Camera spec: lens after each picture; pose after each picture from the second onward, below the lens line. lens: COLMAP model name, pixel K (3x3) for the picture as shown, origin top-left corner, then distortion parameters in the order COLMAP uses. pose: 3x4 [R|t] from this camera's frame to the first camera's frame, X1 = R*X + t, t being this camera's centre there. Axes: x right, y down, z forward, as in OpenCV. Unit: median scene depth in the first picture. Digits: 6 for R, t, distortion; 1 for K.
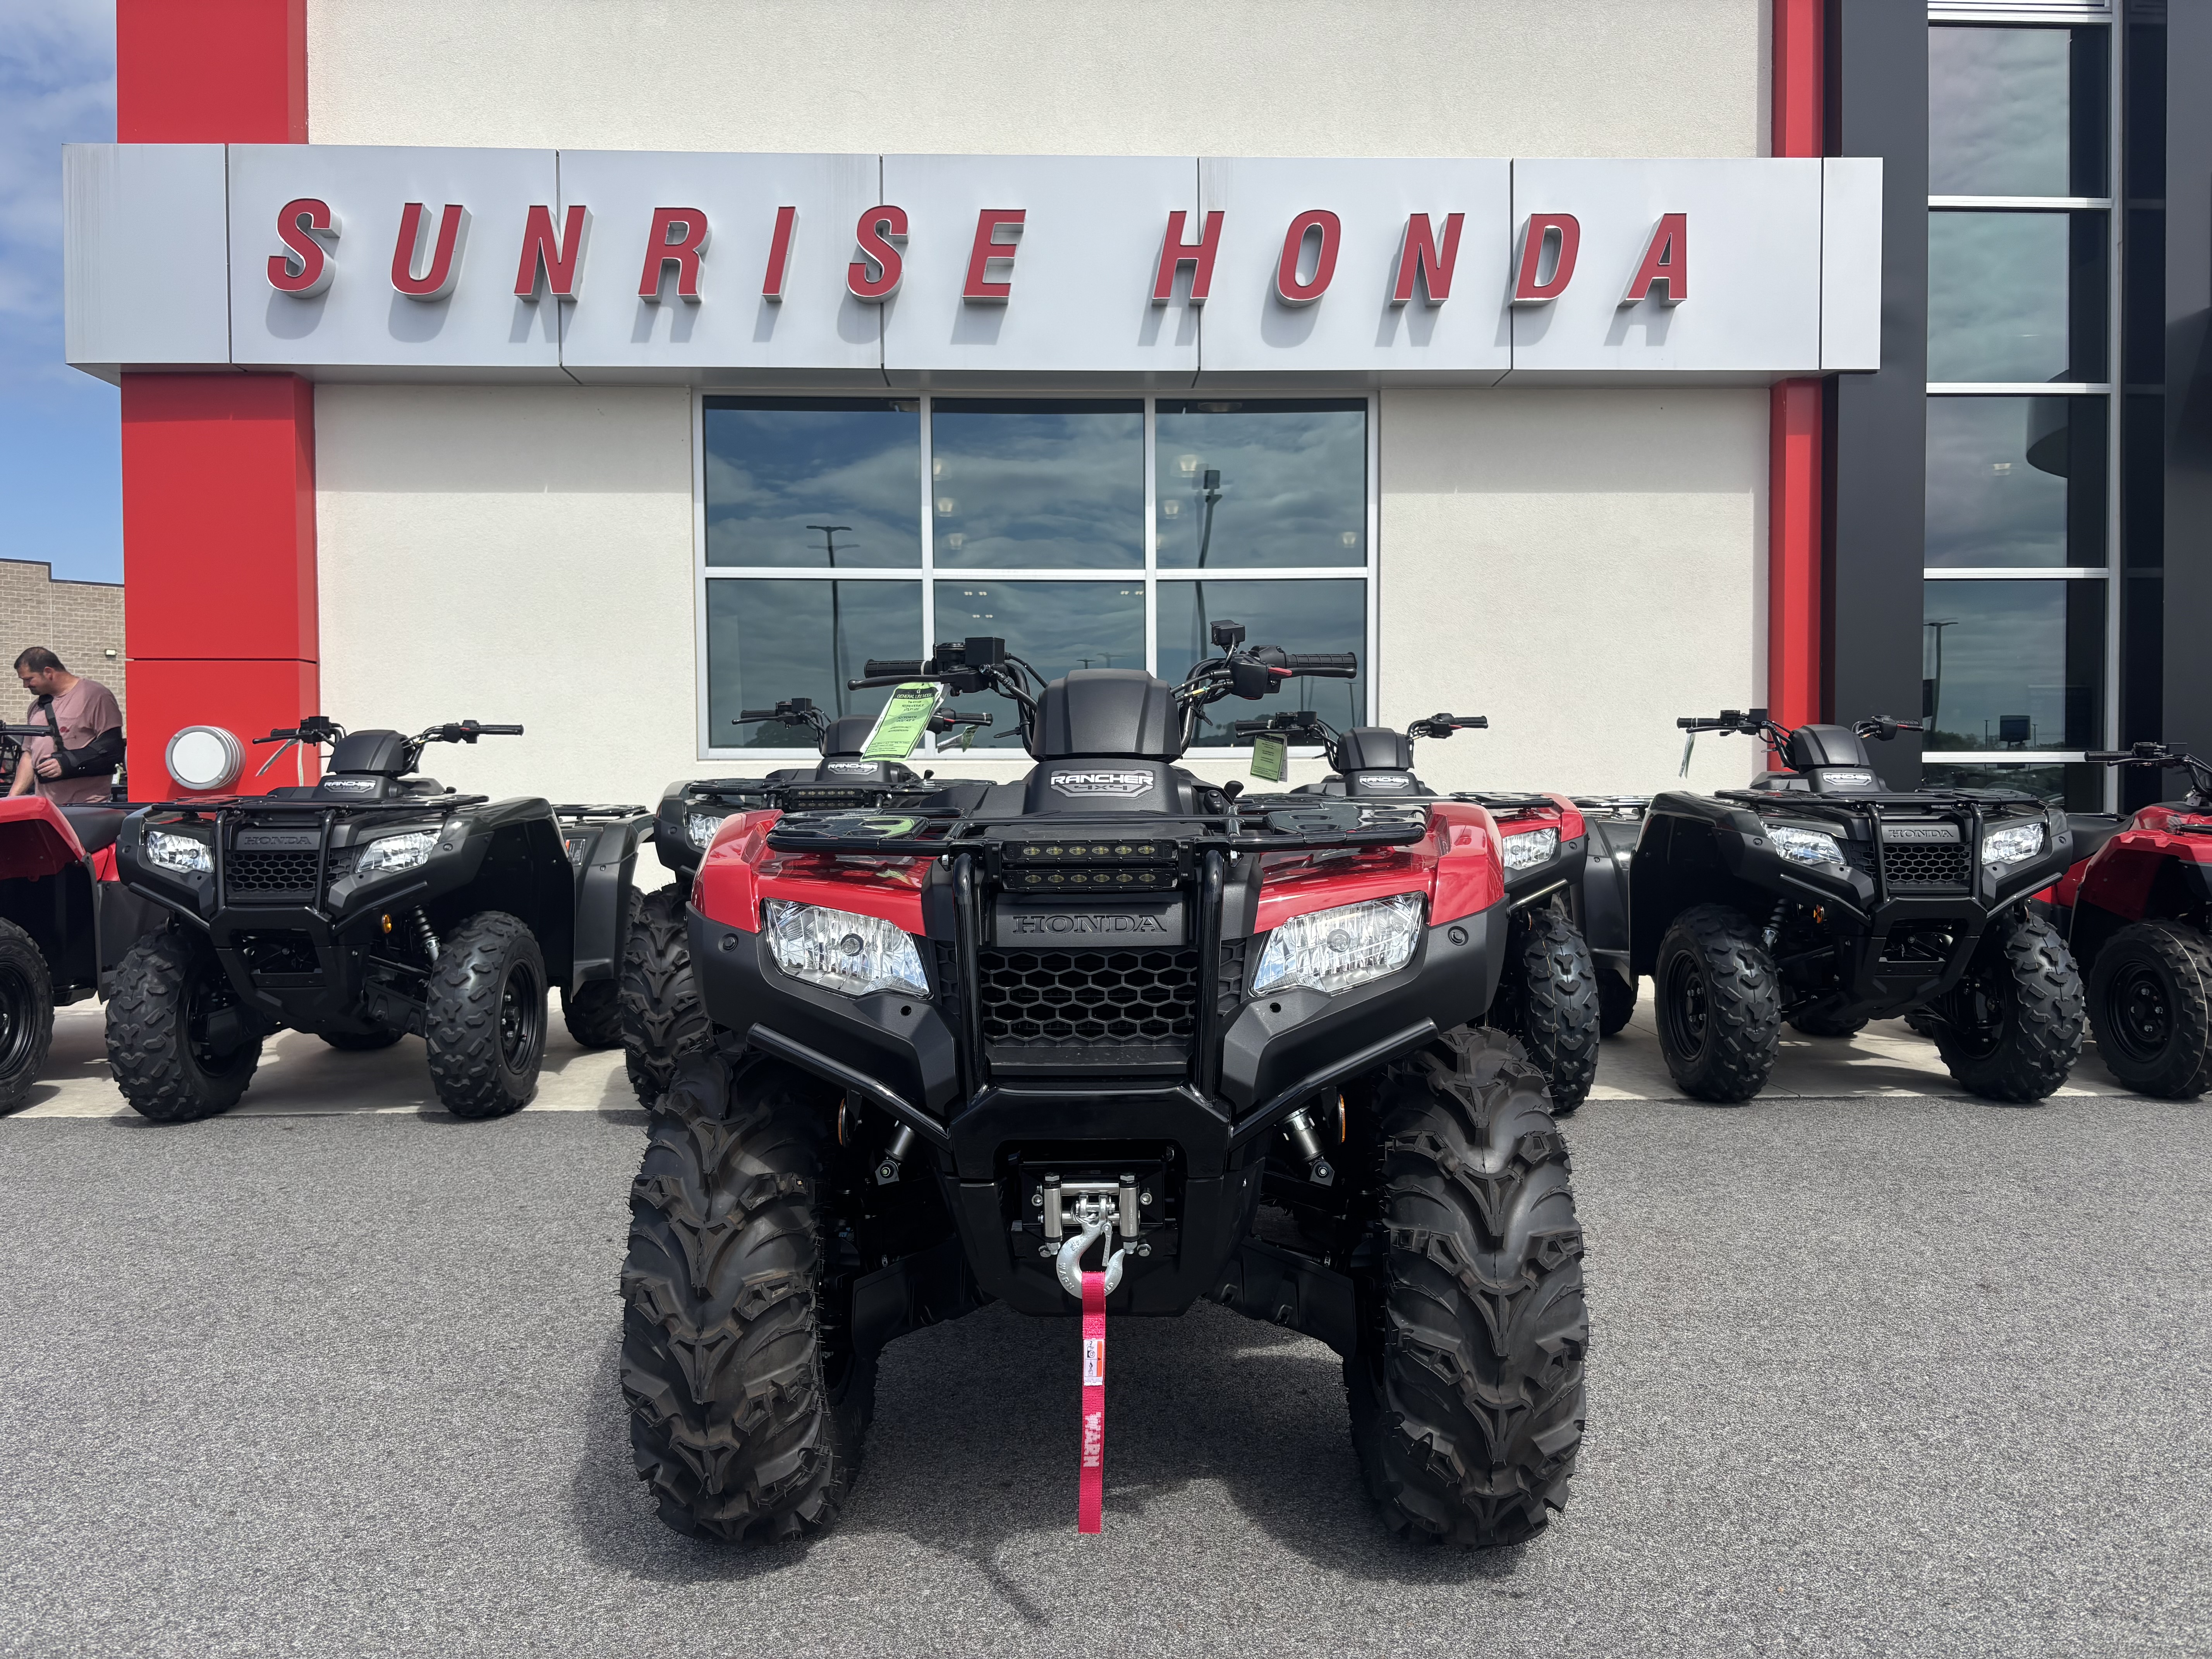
lens RADIAL K [[1744.5, 0, 1110.2], [0, 1744.5, 829.3], [0, 0, 1]] dist [0.072552, -0.102569]
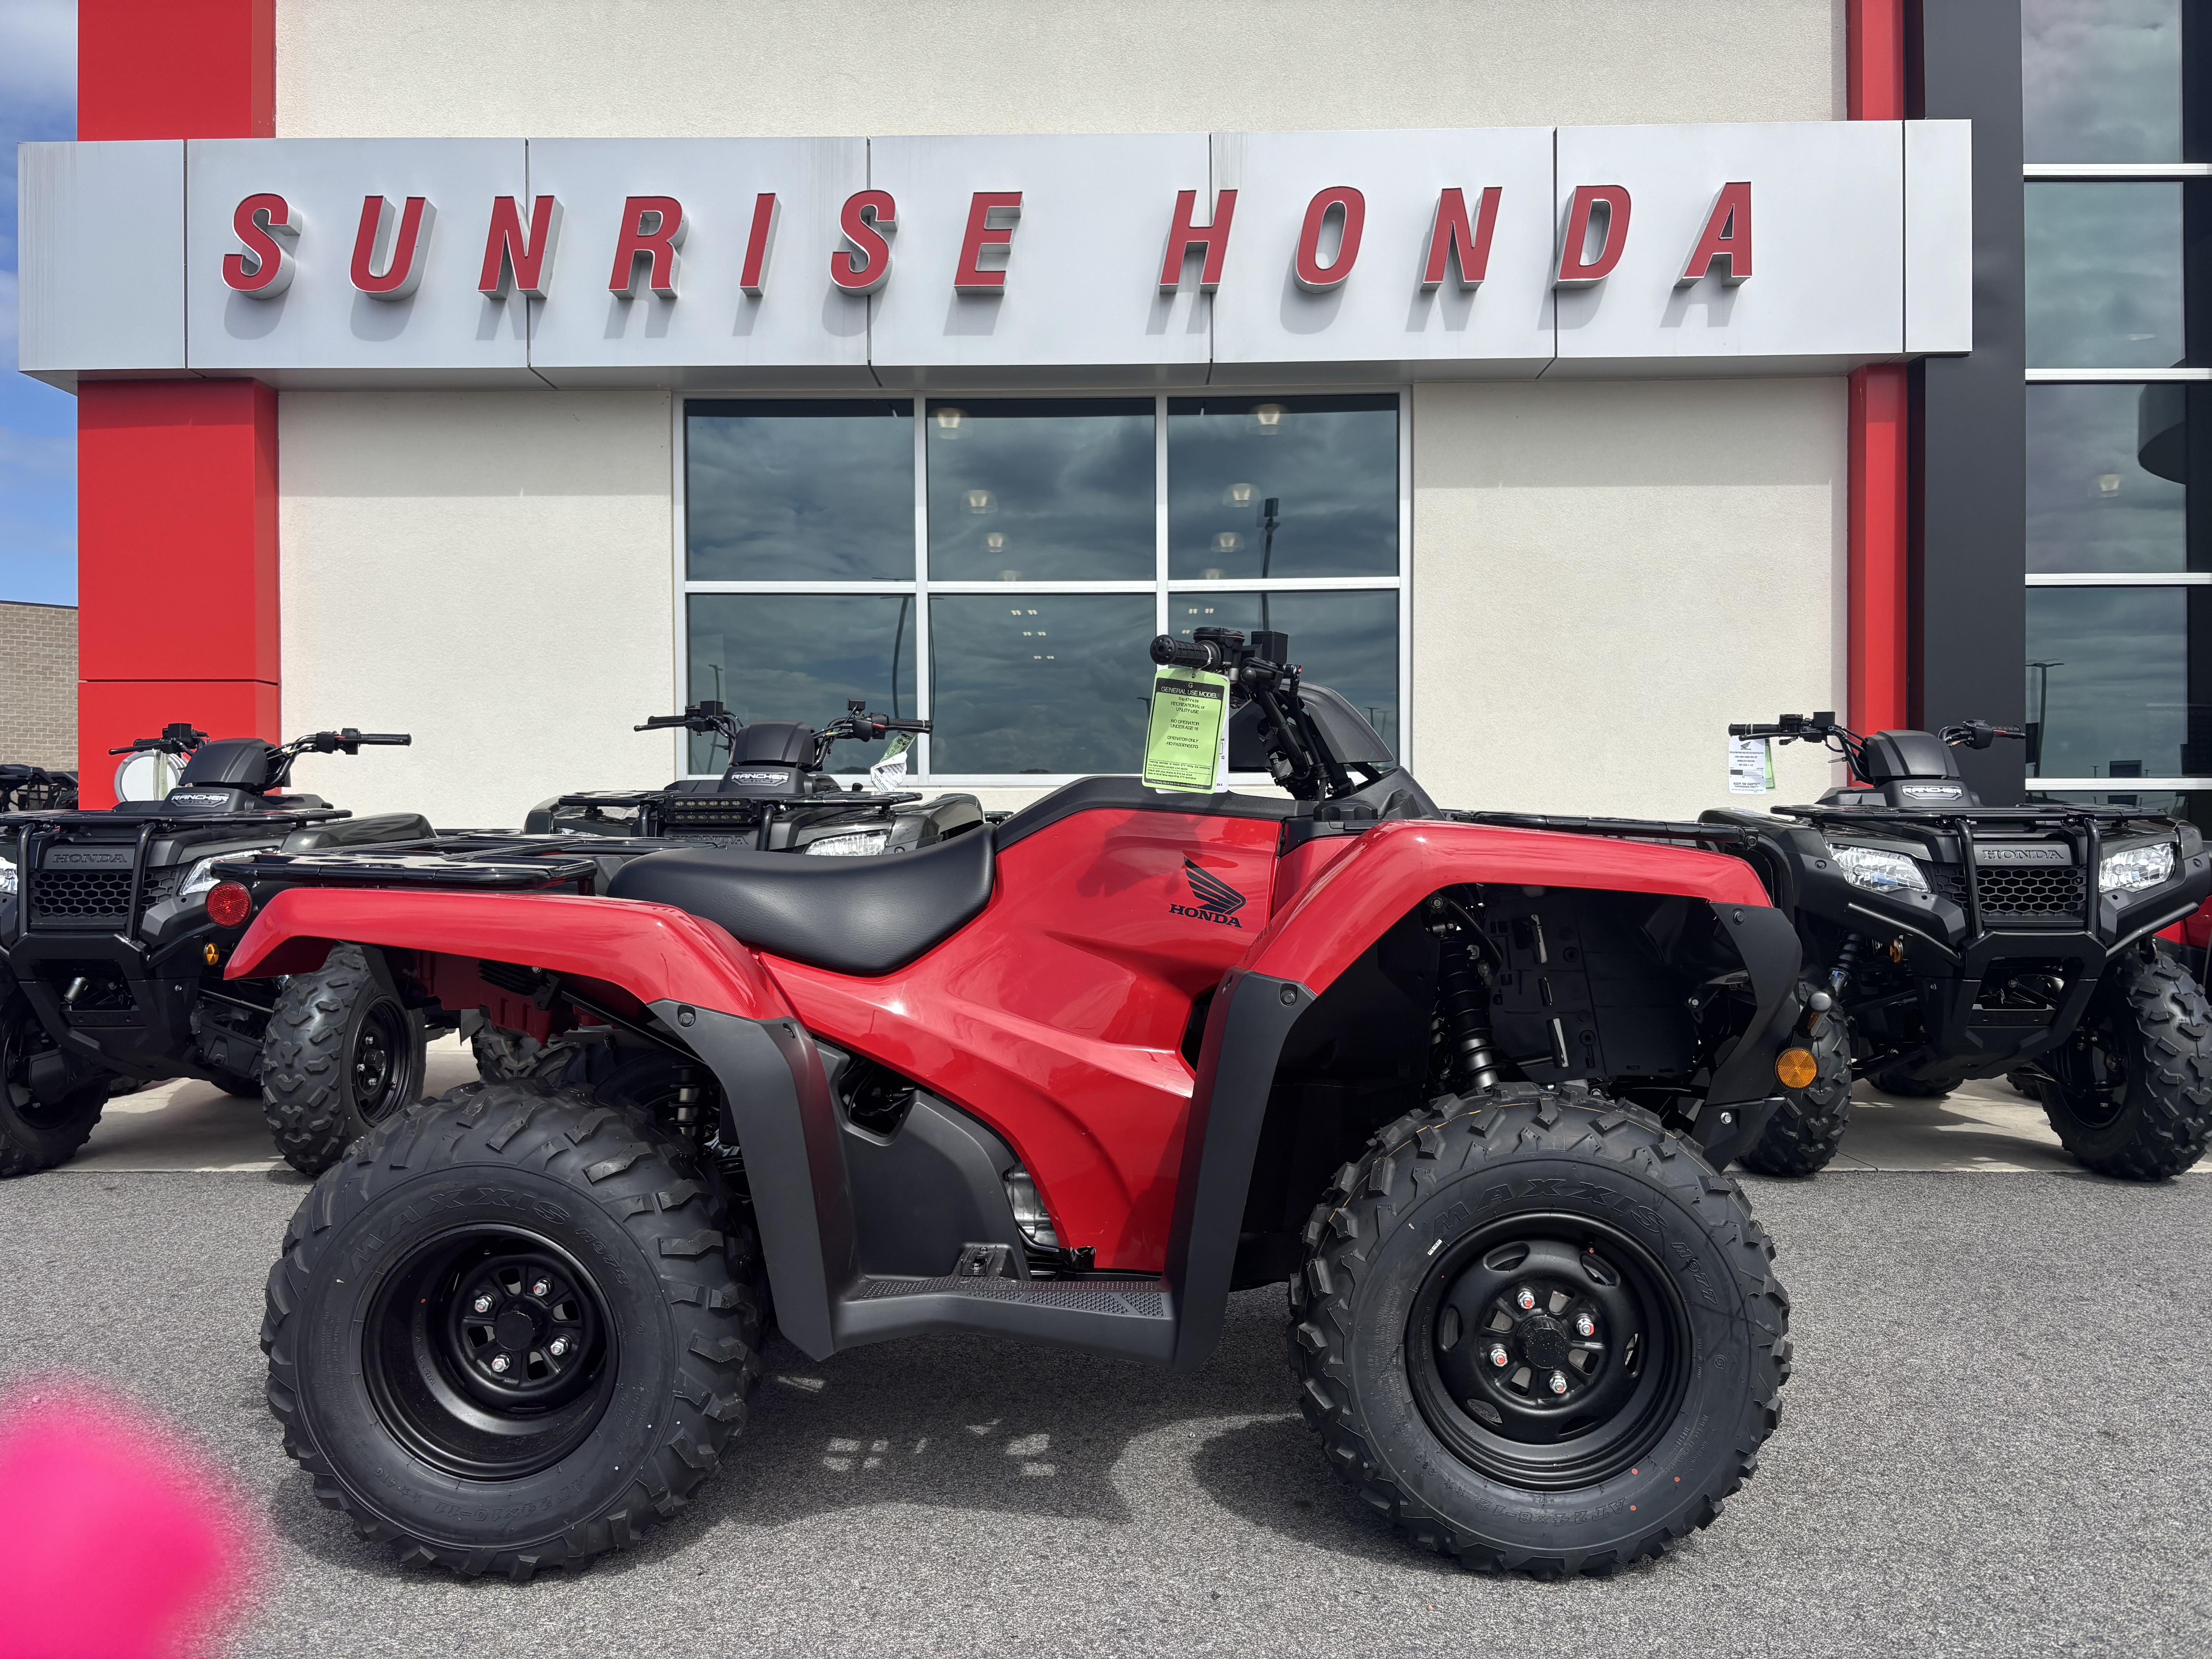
lens RADIAL K [[1728.7, 0, 1097.2], [0, 1728.7, 827.1], [0, 0, 1]] dist [0.087854, -0.127229]
pose [[0.998398, 0.000676, -0.056572, 0.073294], [-0.002327, 0.999573, -0.029131, 0.014709], [0.056528, 0.029216, 0.997973, 0.154163]]
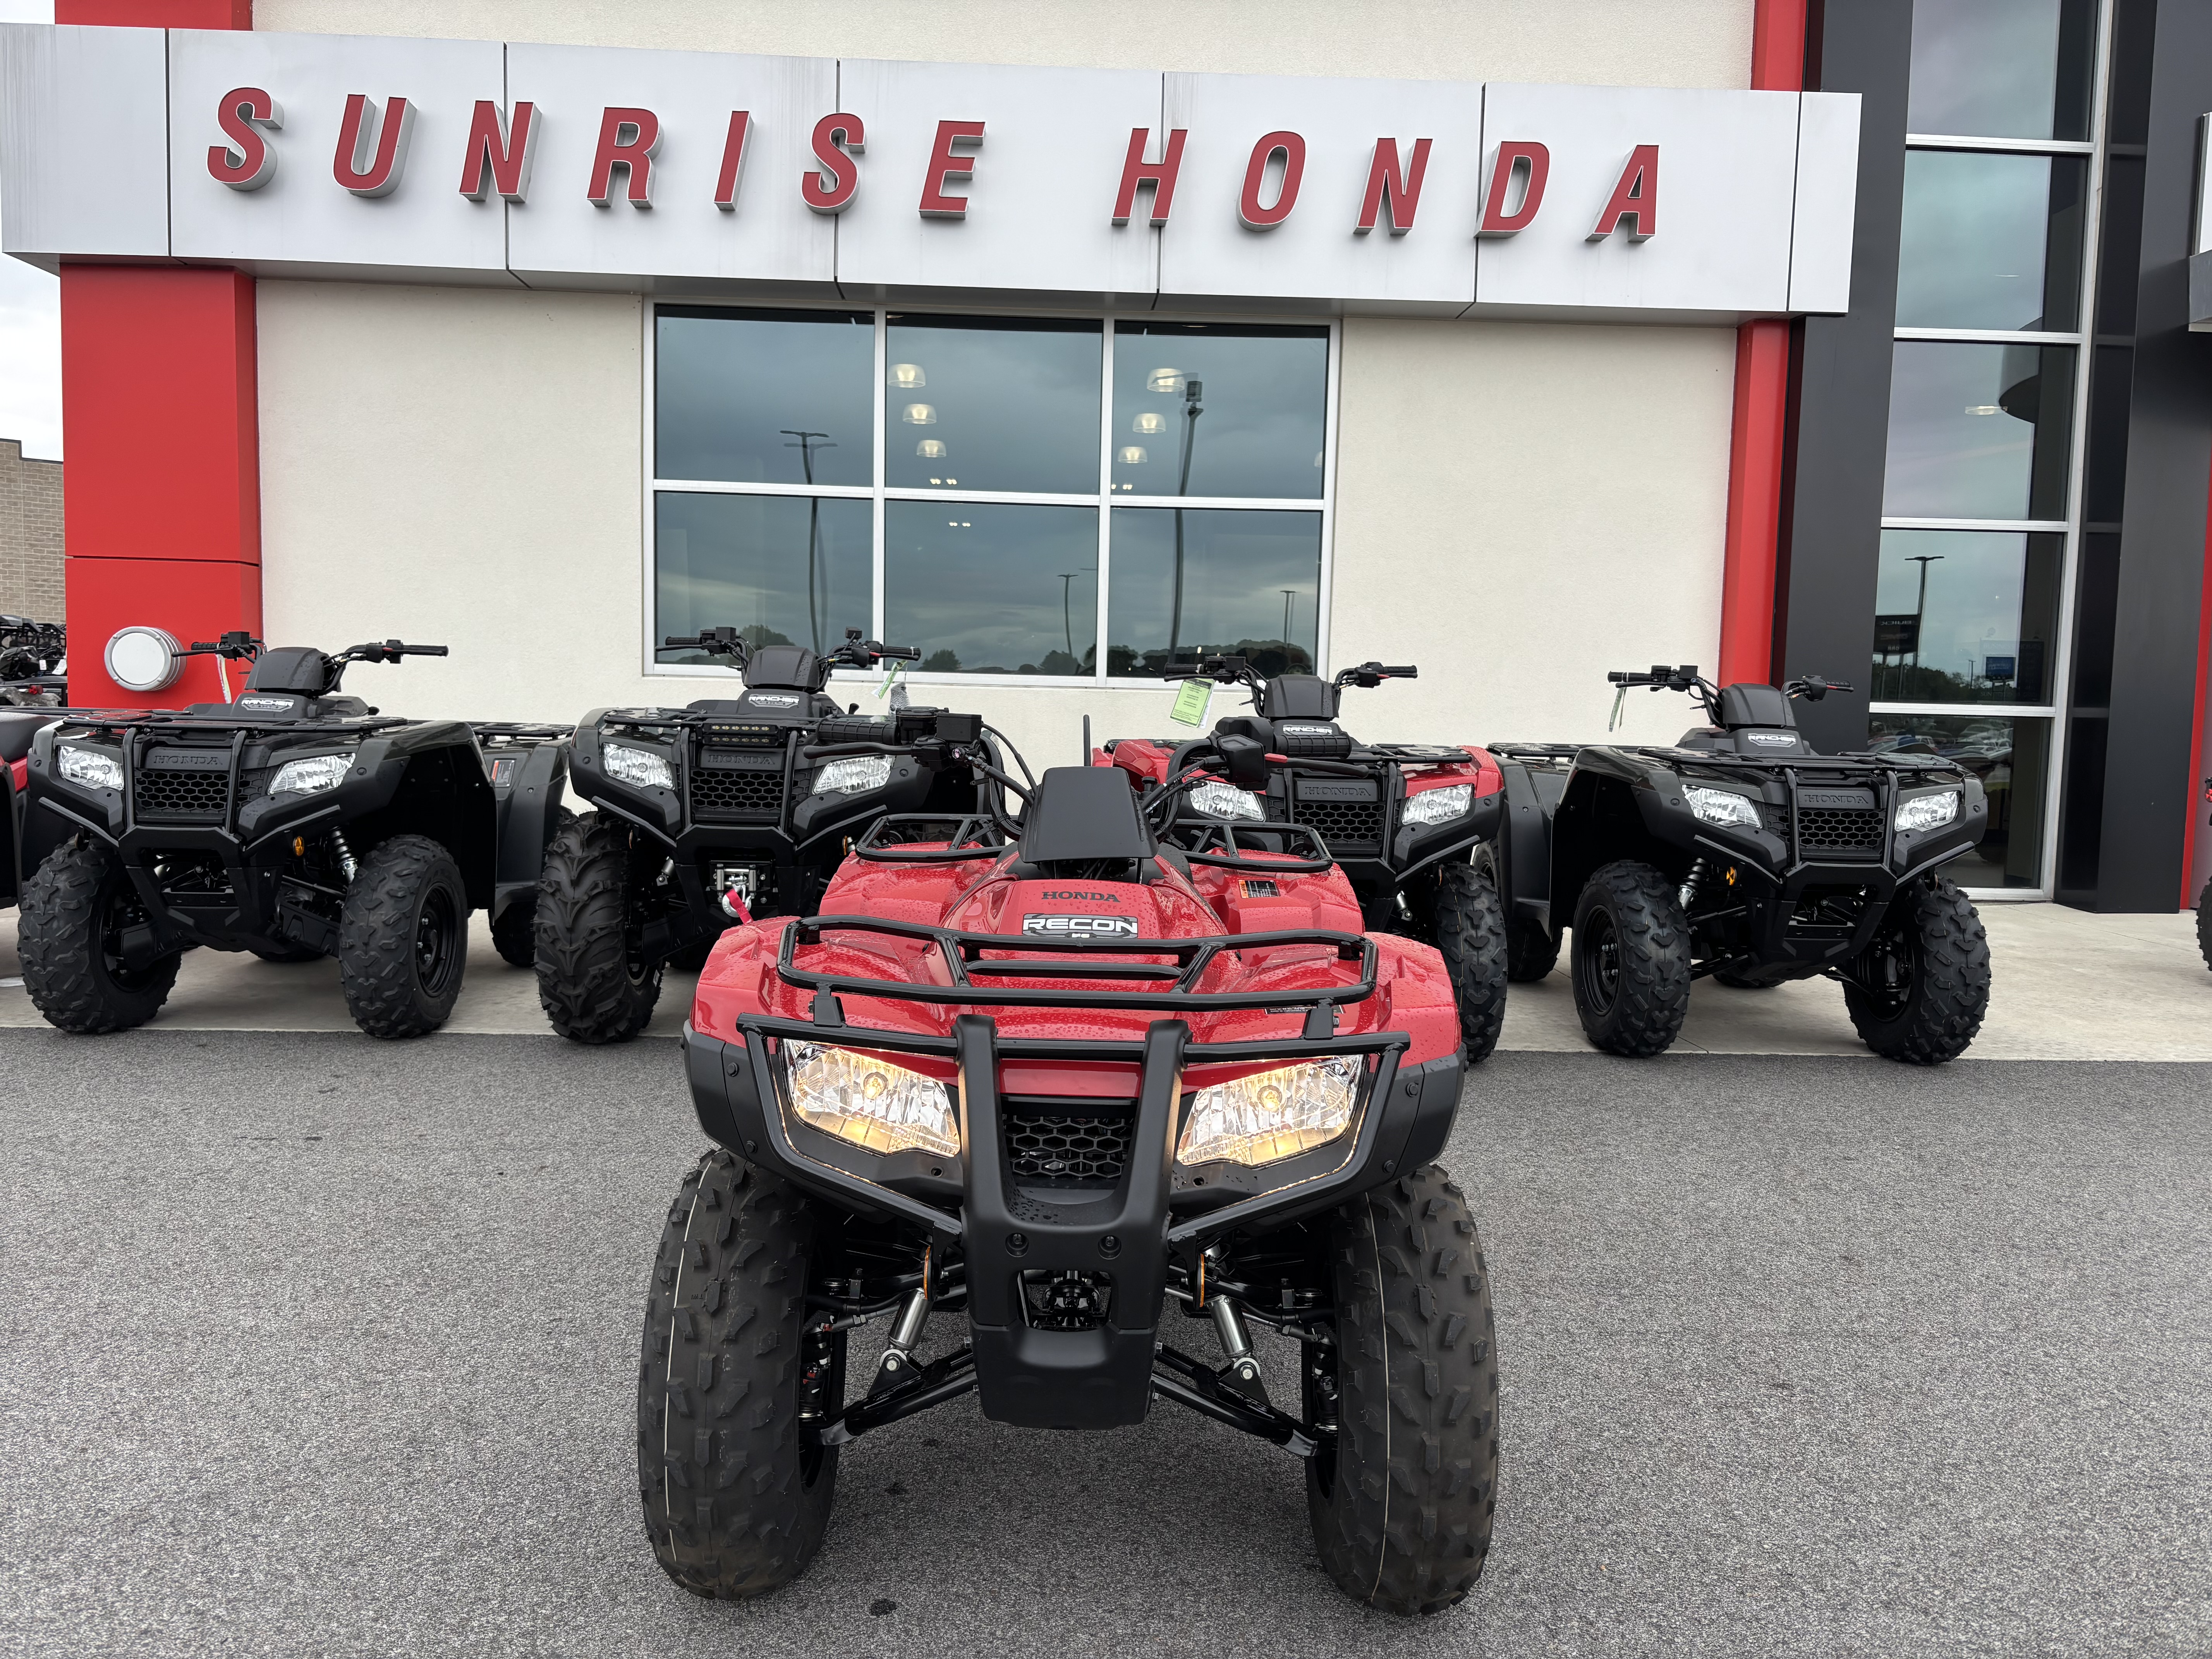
lens RADIAL K [[1743.6, 0, 1101.4], [0, 1743.6, 831.3], [0, 0, 1]] dist [0.067127, -0.092572]
pose [[0.999580, 0.028387, 0.005848, 0.037345], [-0.028658, 0.998173, 0.053189, -0.020285], [-0.004328, -0.053334, 0.998567, 0.001502]]
